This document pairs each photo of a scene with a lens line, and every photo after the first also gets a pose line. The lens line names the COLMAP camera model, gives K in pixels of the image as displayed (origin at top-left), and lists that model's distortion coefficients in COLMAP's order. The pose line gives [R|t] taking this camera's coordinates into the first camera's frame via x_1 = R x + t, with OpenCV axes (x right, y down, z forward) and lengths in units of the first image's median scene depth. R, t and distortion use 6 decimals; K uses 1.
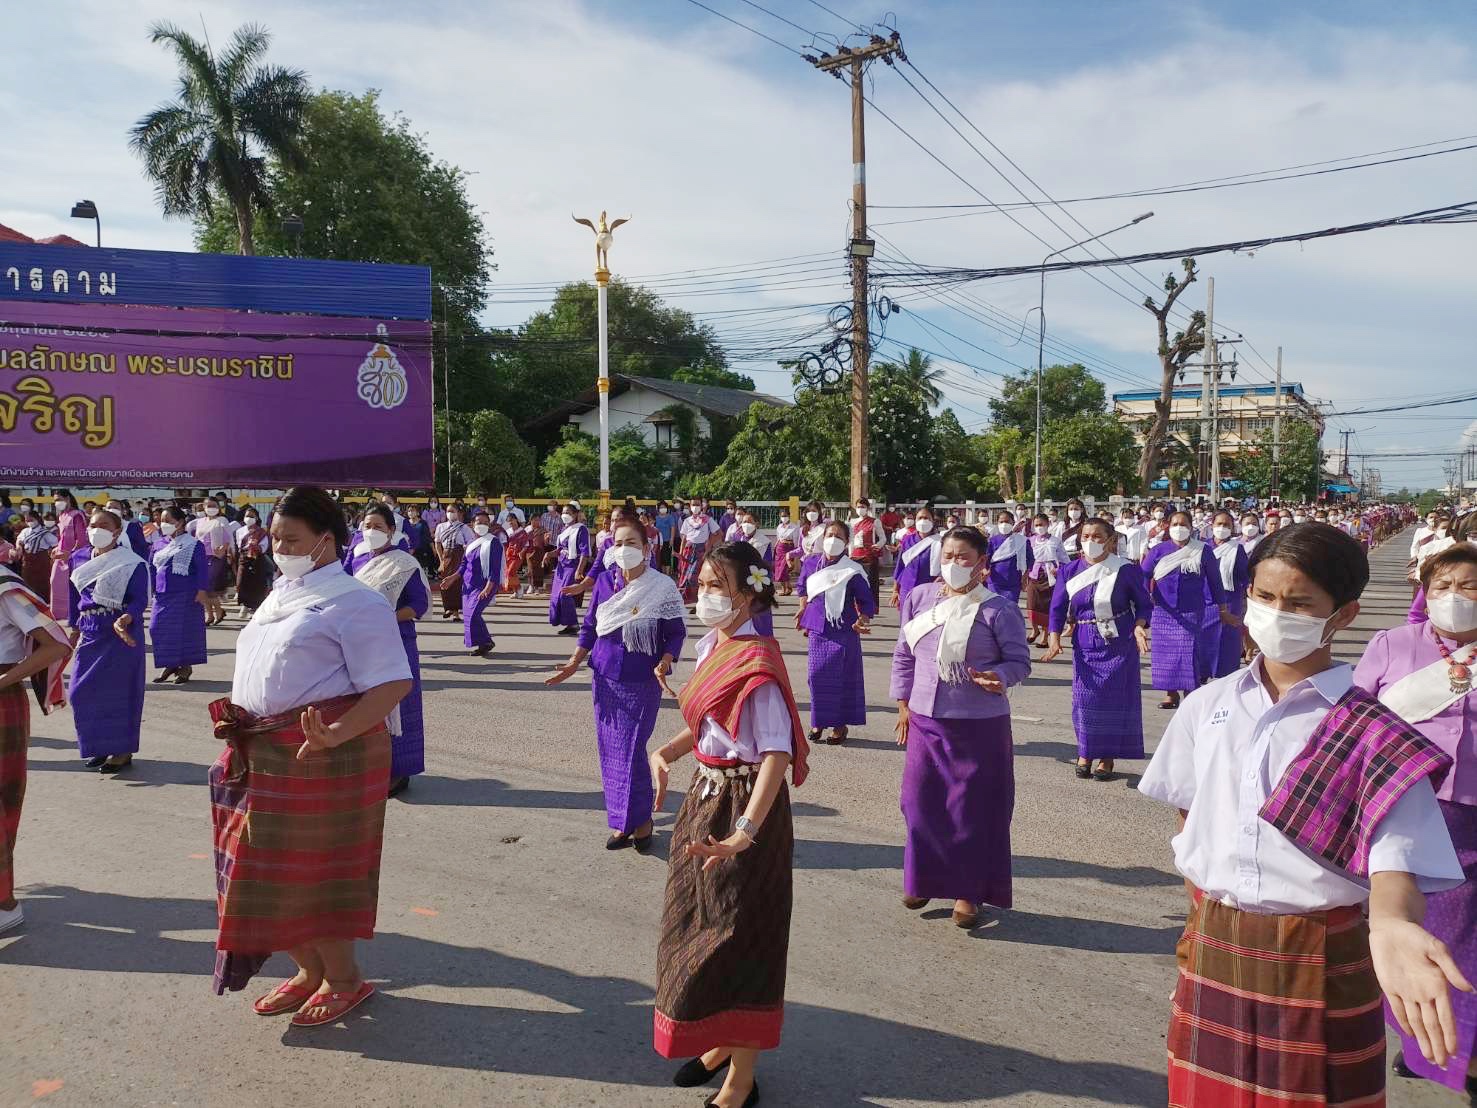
lens RADIAL K [[1104.4, 0, 739.8], [0, 1104.4, 532.9], [0, 0, 1]] dist [0.127611, -0.211910]
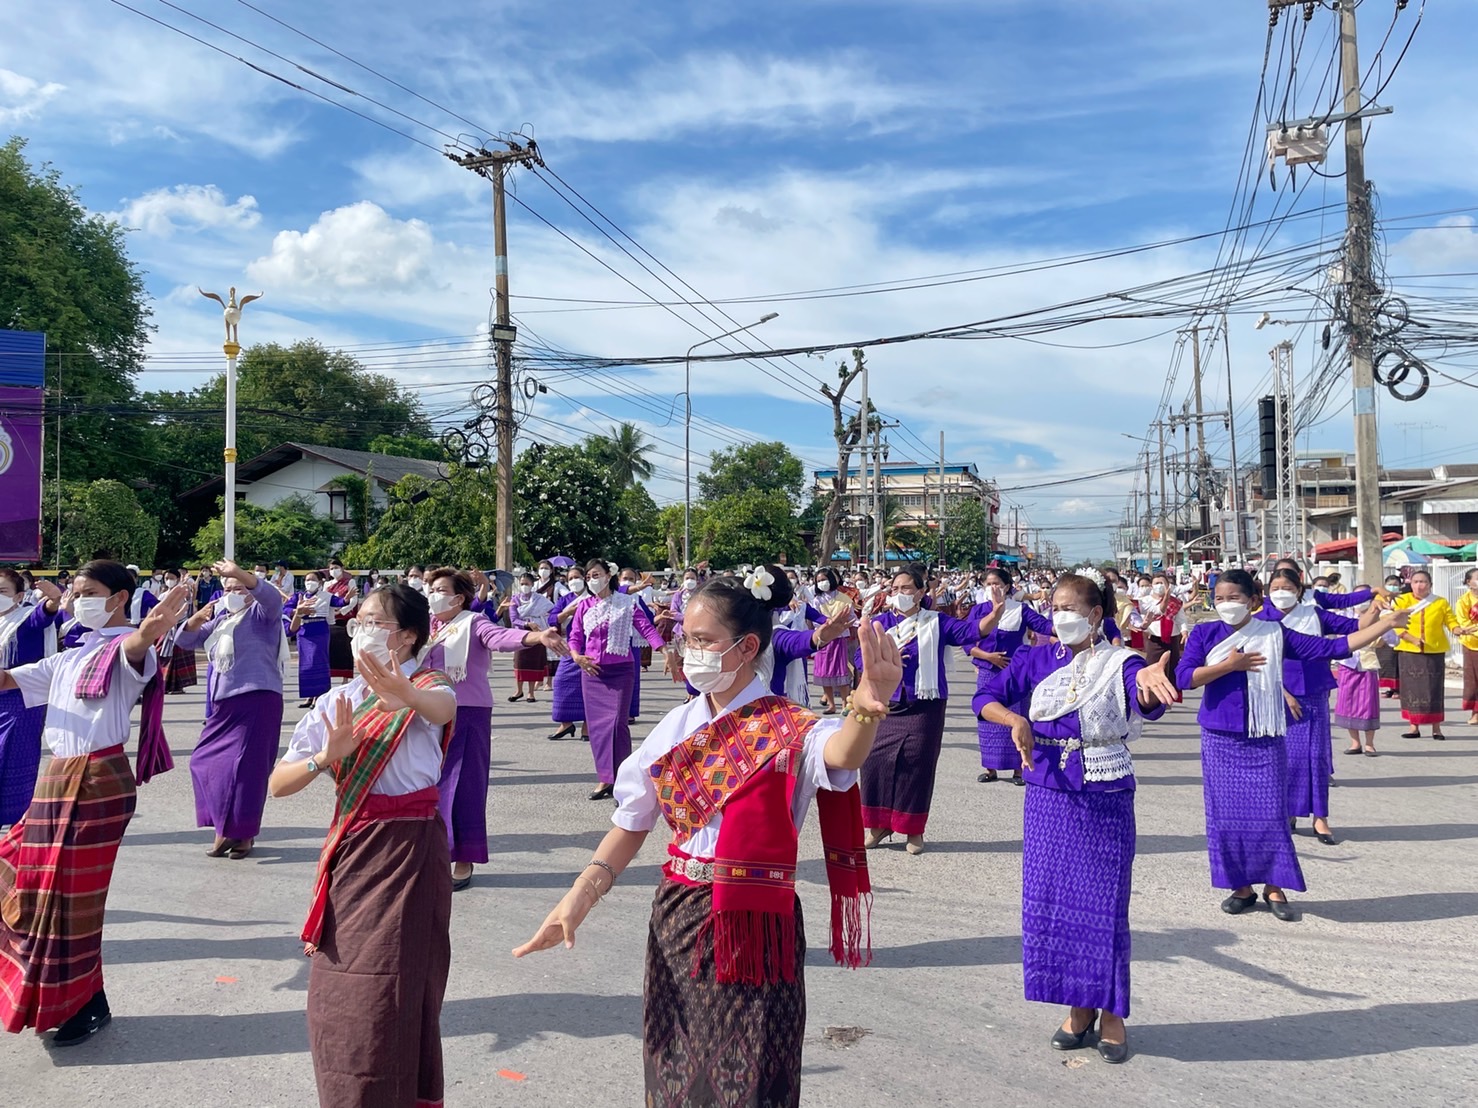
lens RADIAL K [[1132.4, 0, 747.6], [0, 1132.4, 522.4], [0, 0, 1]] dist [0.100326, -0.131740]
pose [[0.971811, 0.001943, 0.235754, 0.076932], [0.015660, 0.997226, -0.072769, 0.008453], [-0.235241, 0.074409, 0.969085, -0.097538]]
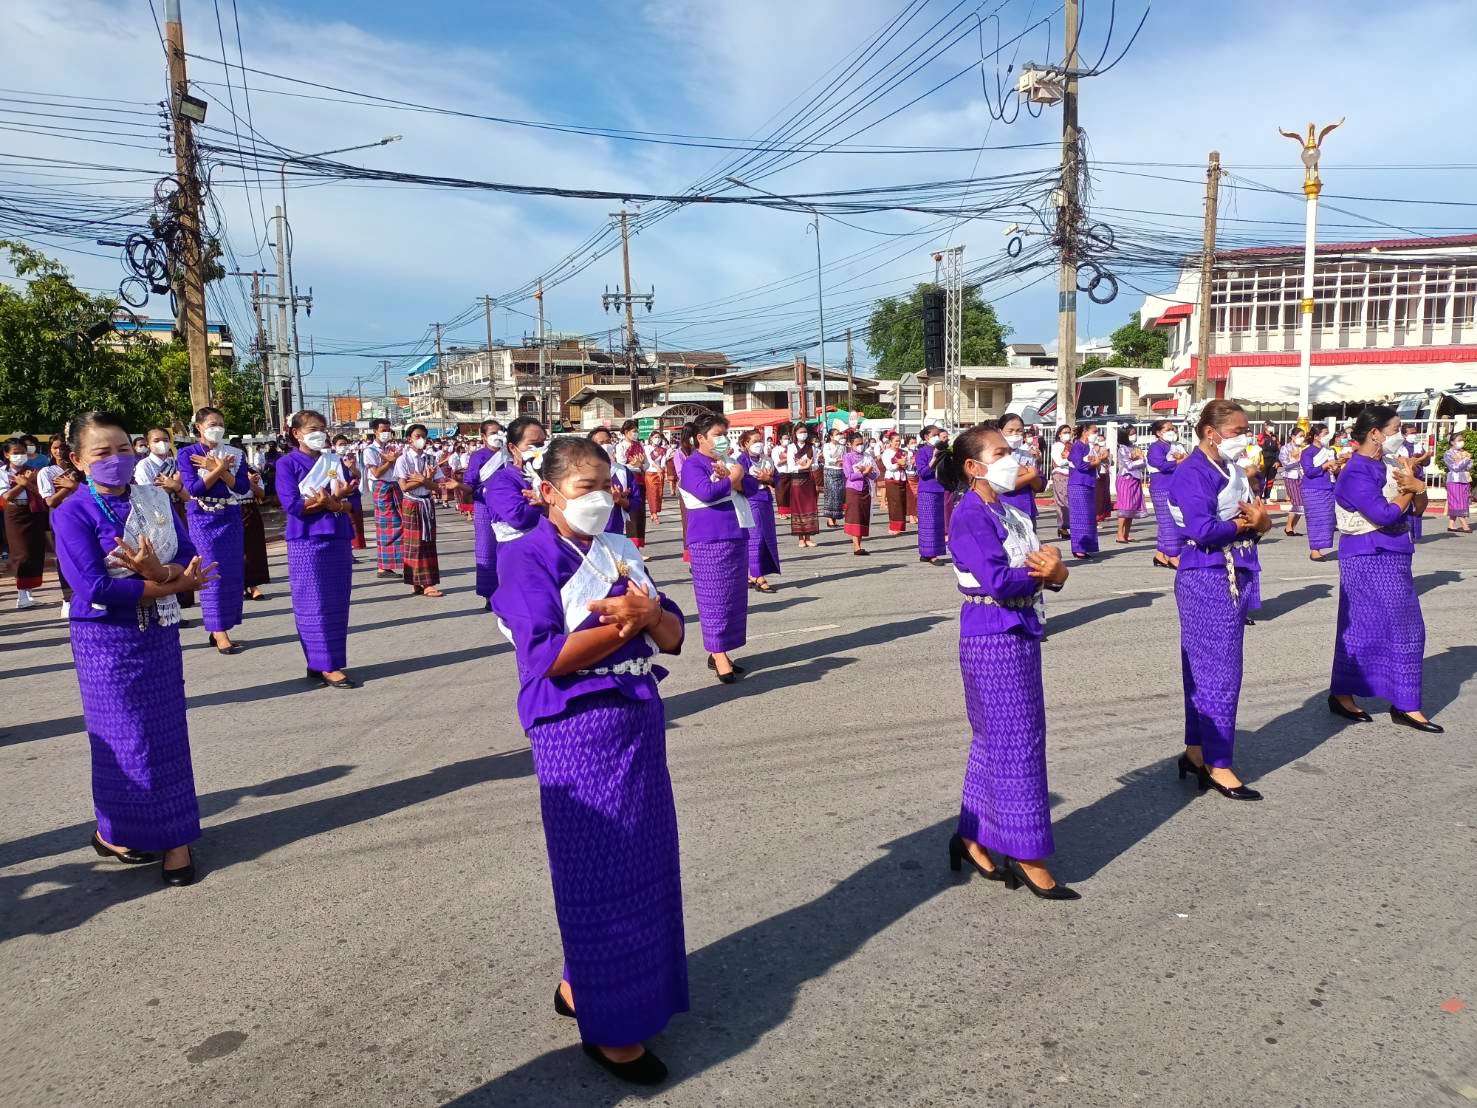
lens RADIAL K [[1109.7, 0, 738.5], [0, 1109.7, 554.0], [0, 0, 1]] dist [0.094039, -0.106874]
pose [[0.565278, -0.096230, 0.819269, -0.343755], [0.040162, 0.995205, 0.089184, 0.000242], [-0.823922, -0.017510, 0.566432, 0.221748]]
